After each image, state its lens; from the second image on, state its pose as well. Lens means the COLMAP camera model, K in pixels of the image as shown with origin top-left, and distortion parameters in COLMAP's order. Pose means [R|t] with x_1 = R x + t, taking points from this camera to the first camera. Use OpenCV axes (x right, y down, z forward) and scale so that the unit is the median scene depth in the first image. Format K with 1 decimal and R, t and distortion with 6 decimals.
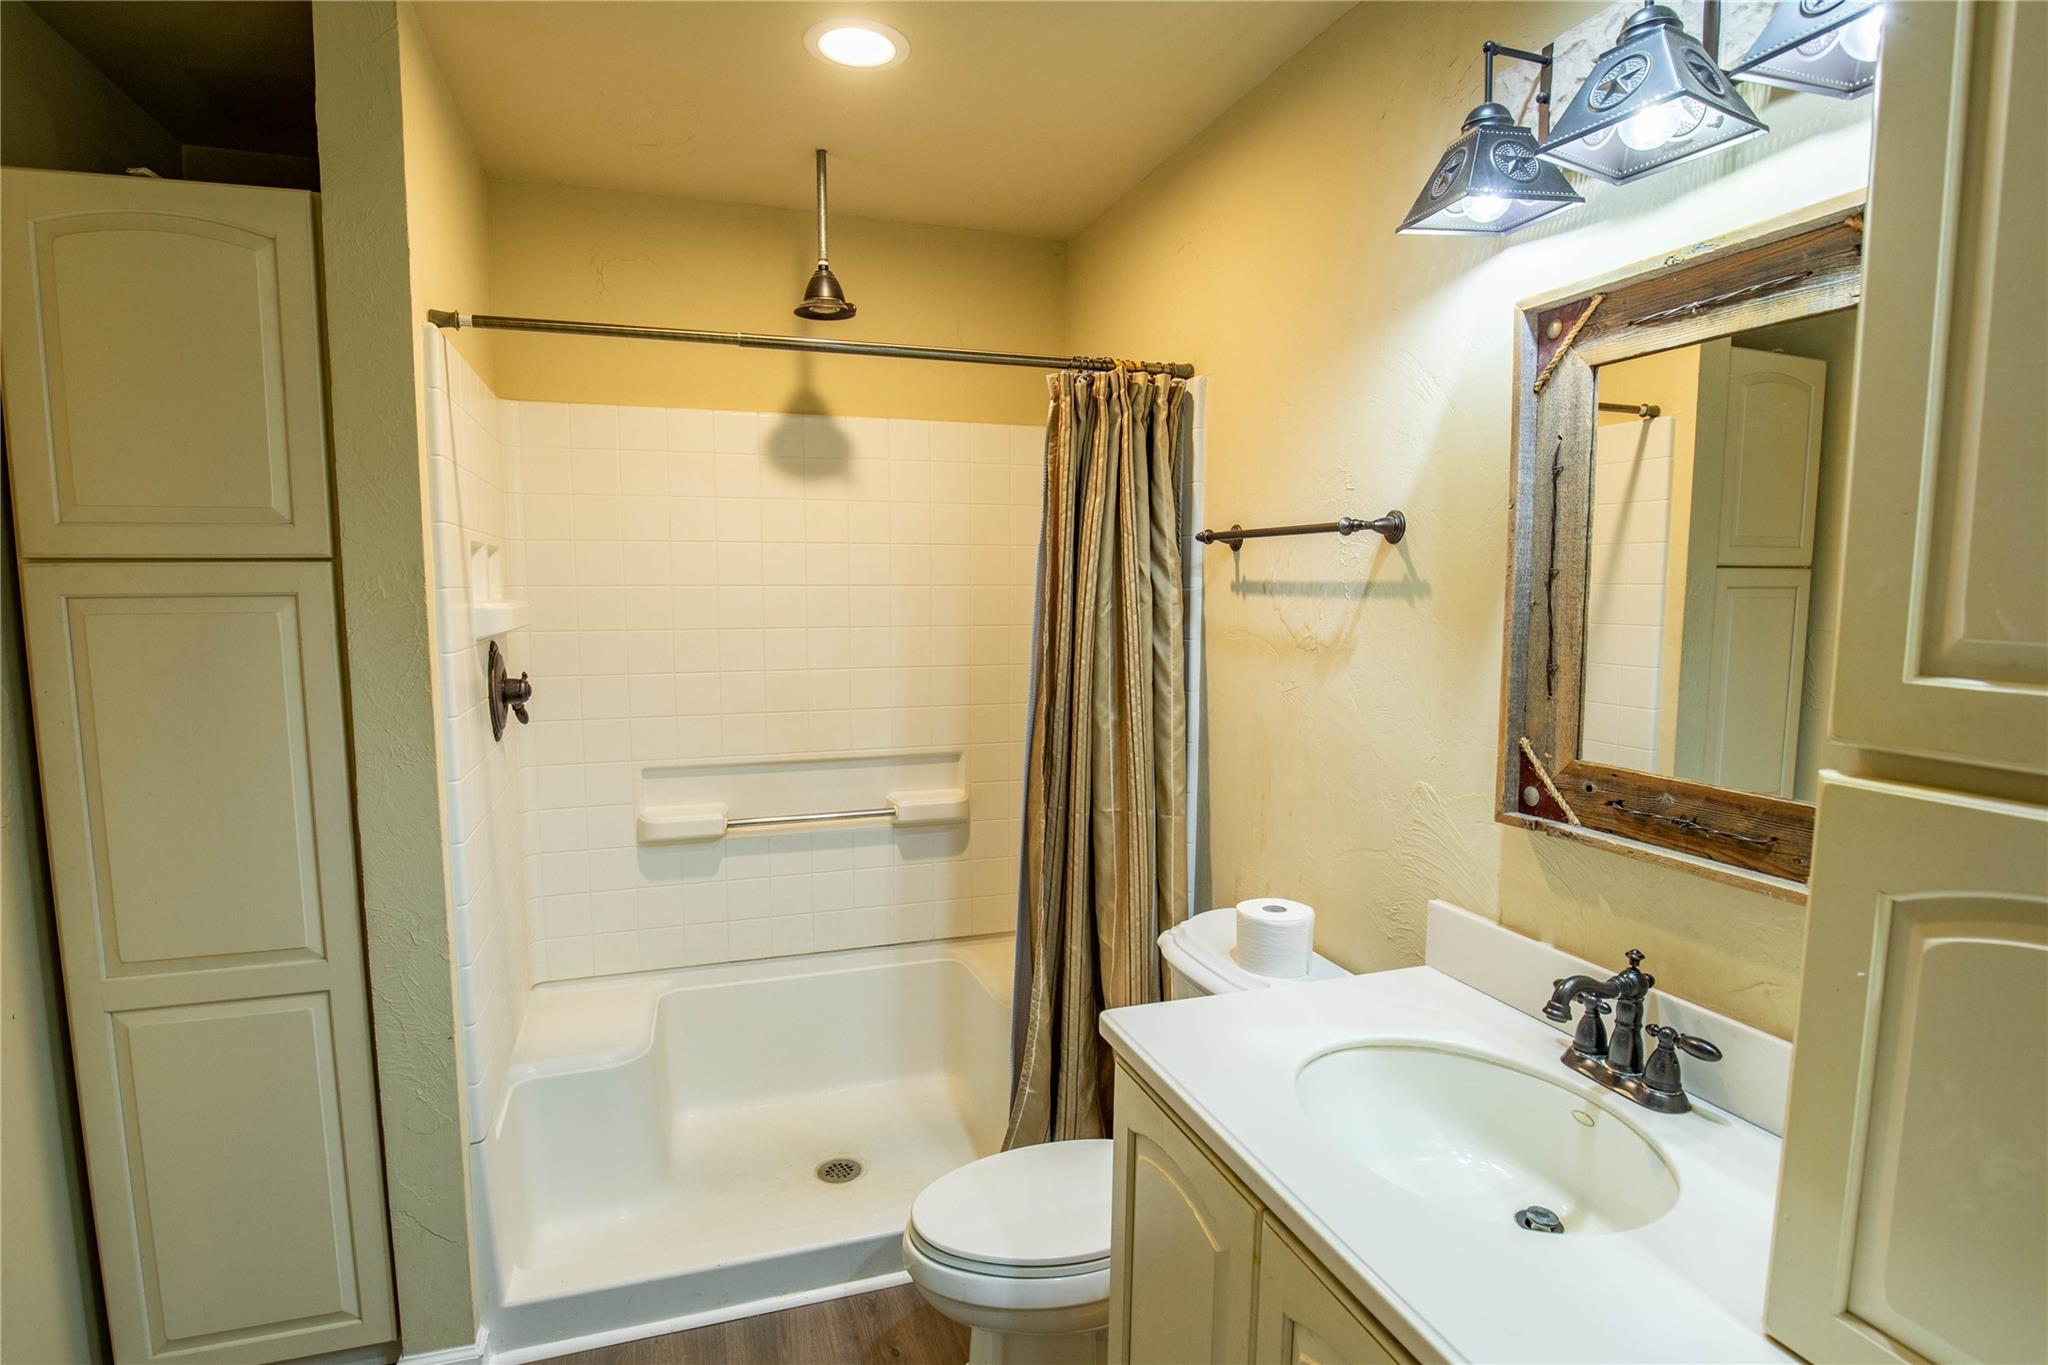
lens RADIAL K [[1061.1, 0, 1033.5], [0, 1061.1, 698.3], [0, 0, 1]] dist [-0.037251, 0.006381]
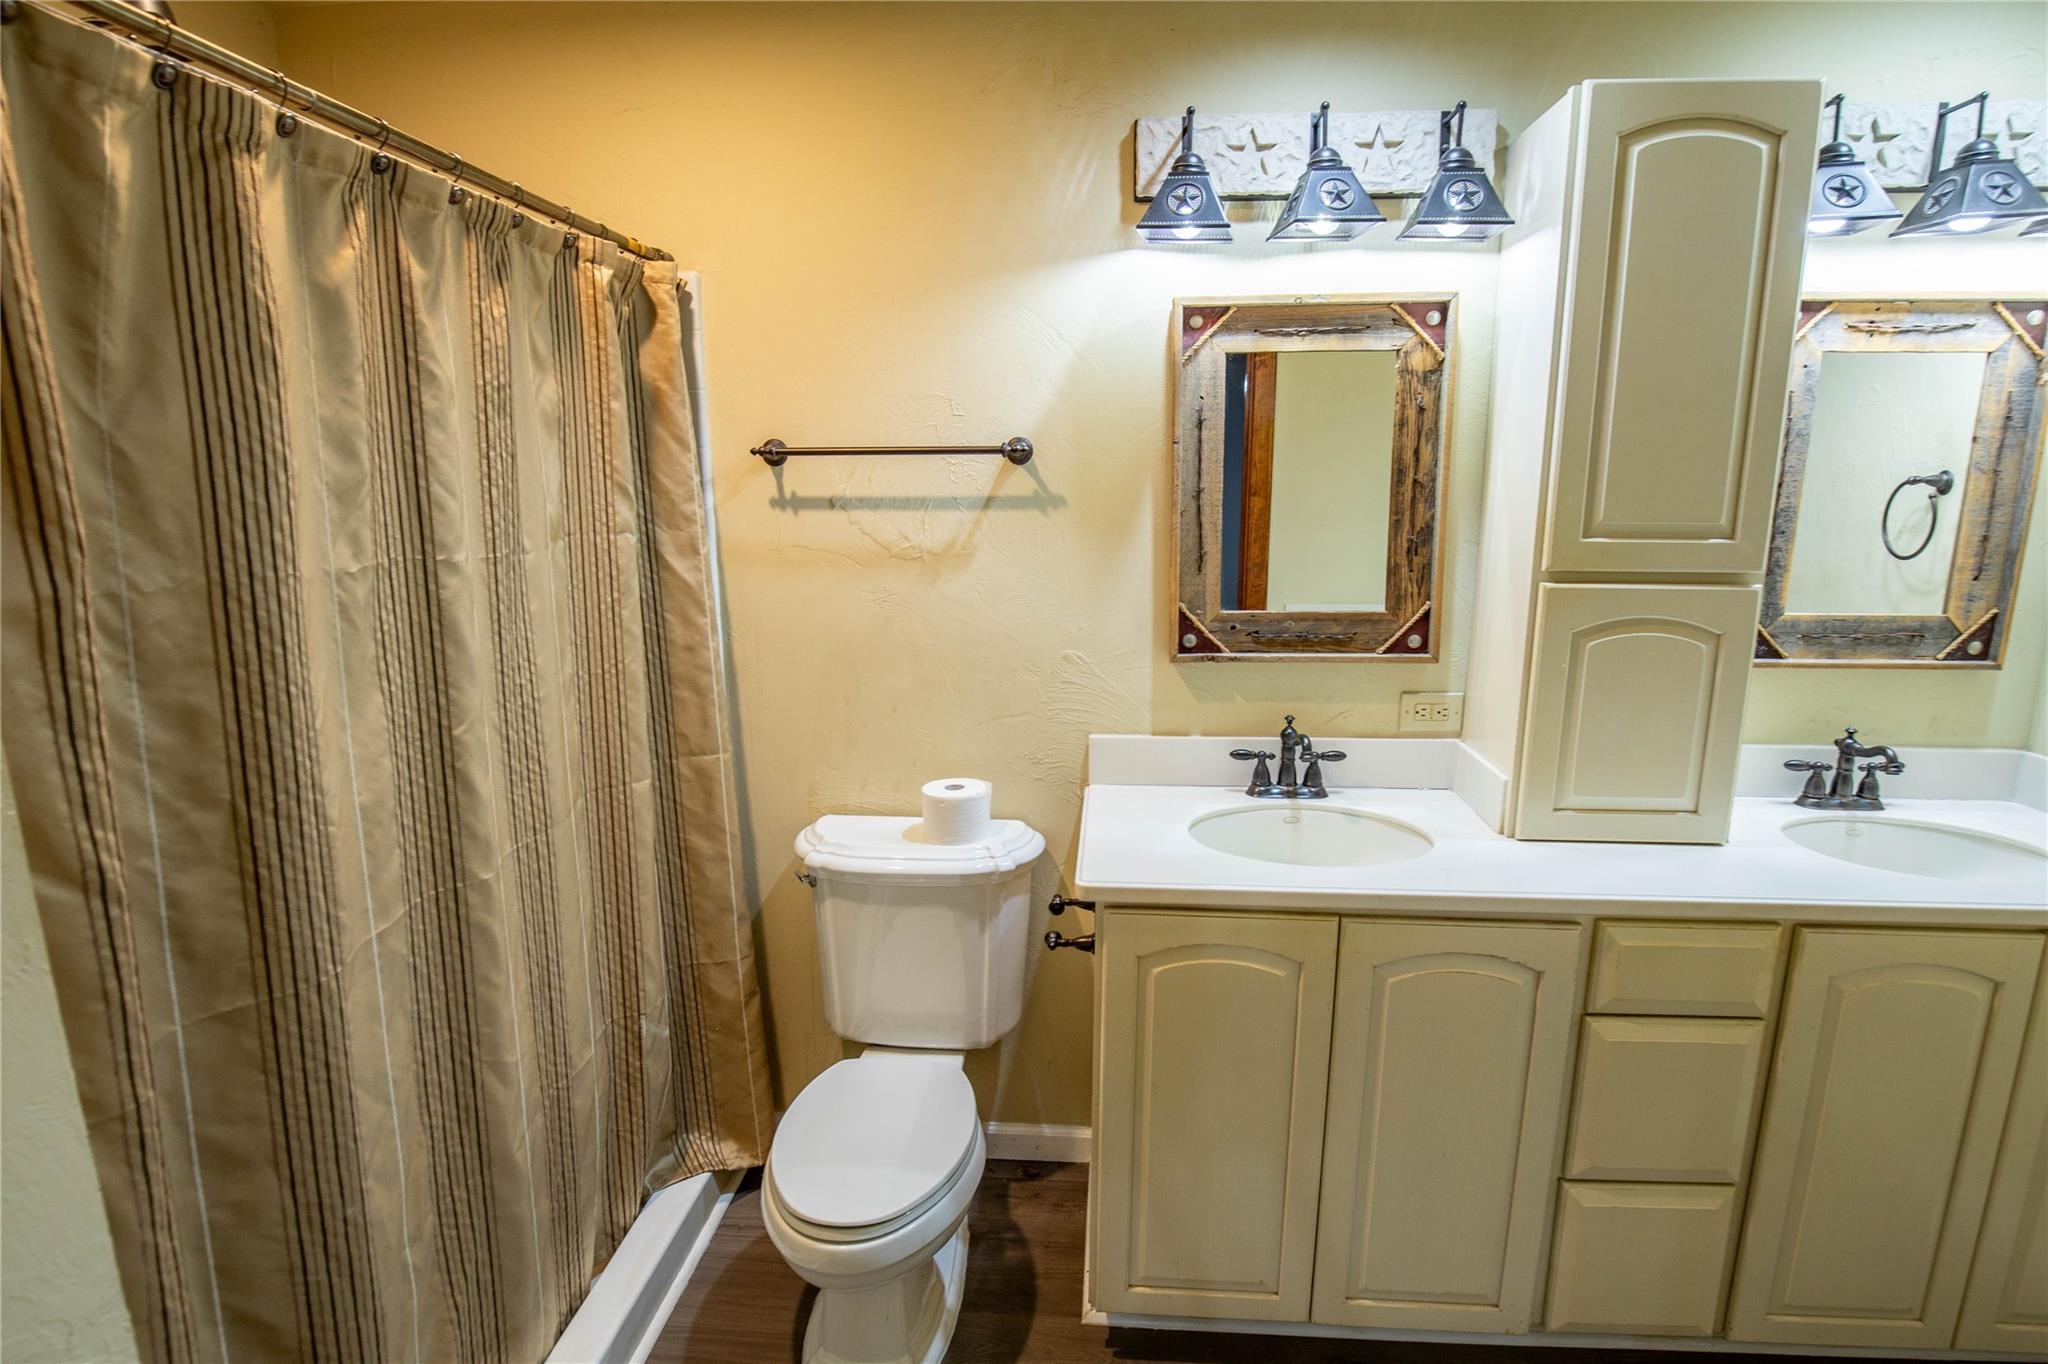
lens RADIAL K [[1061.1, 0, 1033.5], [0, 1061.1, 697.8], [0, 0, 1]] dist [-0.037251, 0.006381]
pose [[0.401678, -0.195986, 0.894564, -0.907034], [0.106052, 0.980214, 0.167131, -0.095228], [-0.909619, 0.027737, 0.414516, 0.540670]]
